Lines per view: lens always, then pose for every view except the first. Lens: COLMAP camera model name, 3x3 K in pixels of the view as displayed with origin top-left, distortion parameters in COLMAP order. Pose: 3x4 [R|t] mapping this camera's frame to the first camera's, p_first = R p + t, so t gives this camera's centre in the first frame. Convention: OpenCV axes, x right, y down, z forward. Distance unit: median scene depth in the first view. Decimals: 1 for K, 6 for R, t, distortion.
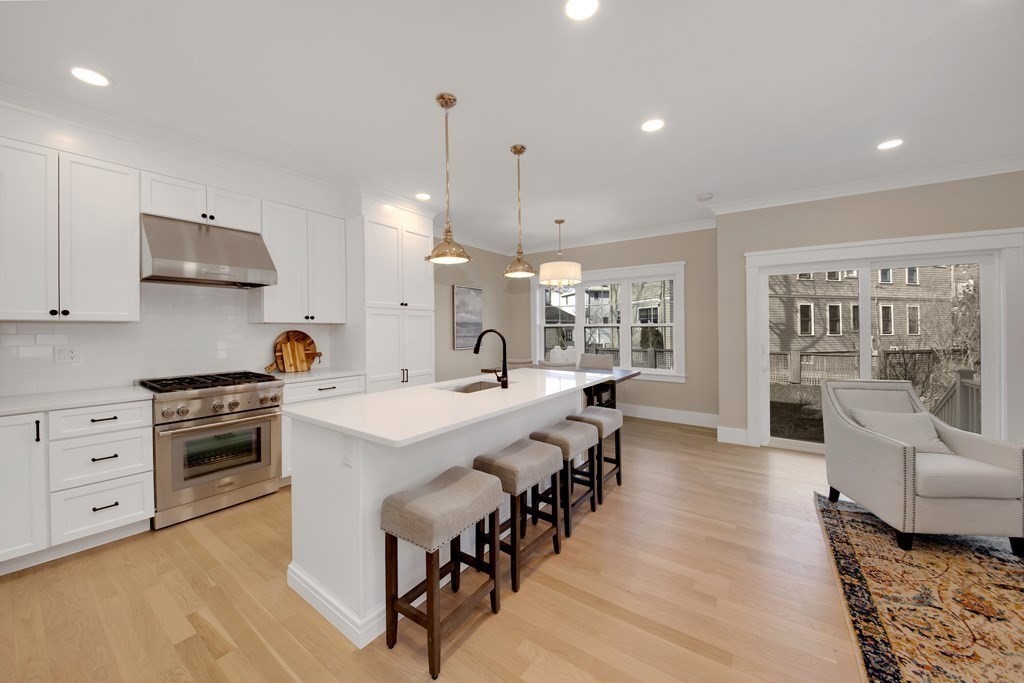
lens RADIAL K [[377.4, 0, 512.6], [0, 377.4, 327.7], [0, 0, 1]] dist [-0.000628, -0.005861]
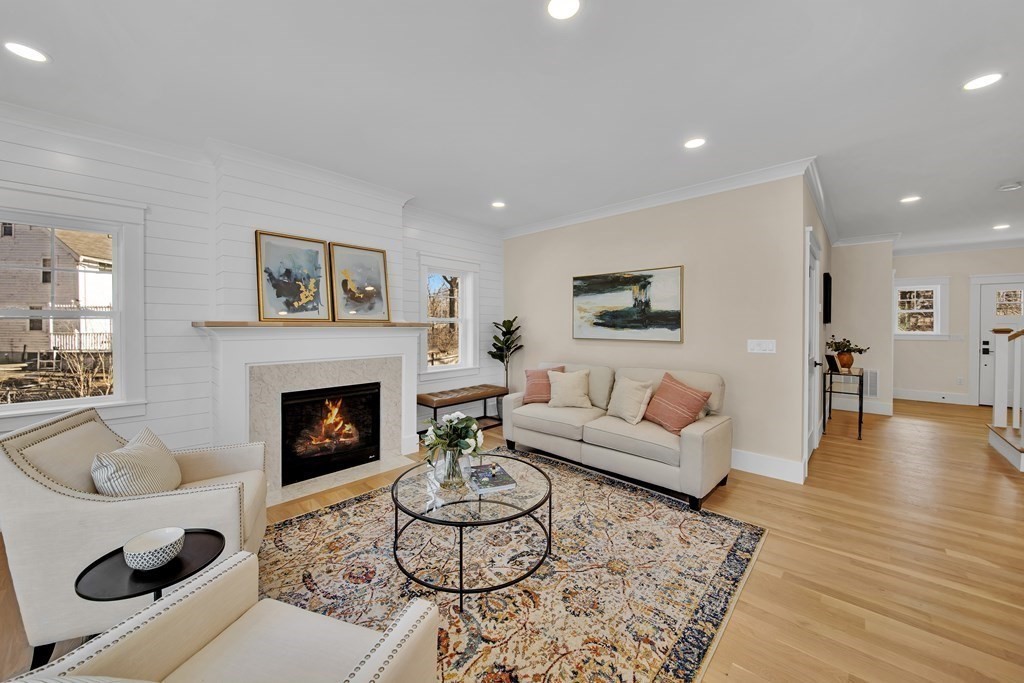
lens RADIAL K [[371.9, 0, 502.9], [0, 371.9, 324.0], [0, 0, 1]] dist [-0.000128, -0.009291]
pose [[-0.984909, -0.001777, 0.173064, 0.674477], [-0.002372, 0.999992, -0.003234, -0.008841], [-0.173057, -0.003596, -0.984905, 1.070133]]
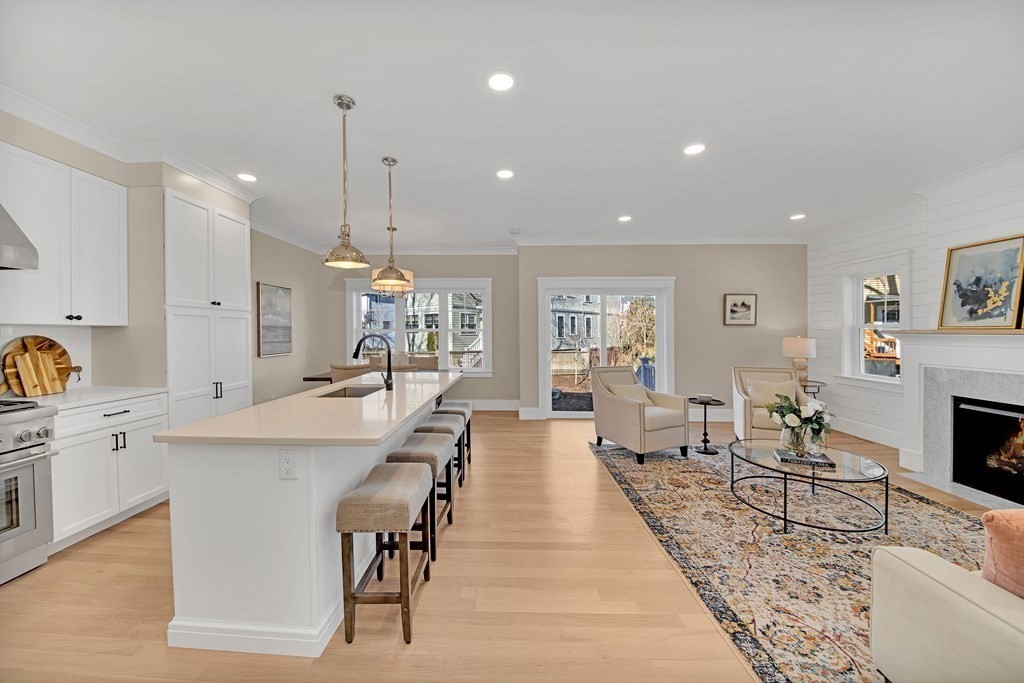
lens RADIAL K [[373.1, 0, 508.8], [0, 373.1, 337.0], [0, 0, 1]] dist [-0.000064, -0.006750]
pose [[0.828424, -0.003557, 0.560090, -0.296795], [-0.004217, 0.999912, 0.012588, -0.002321], [-0.560085, -0.012790, 0.828336, -0.044735]]
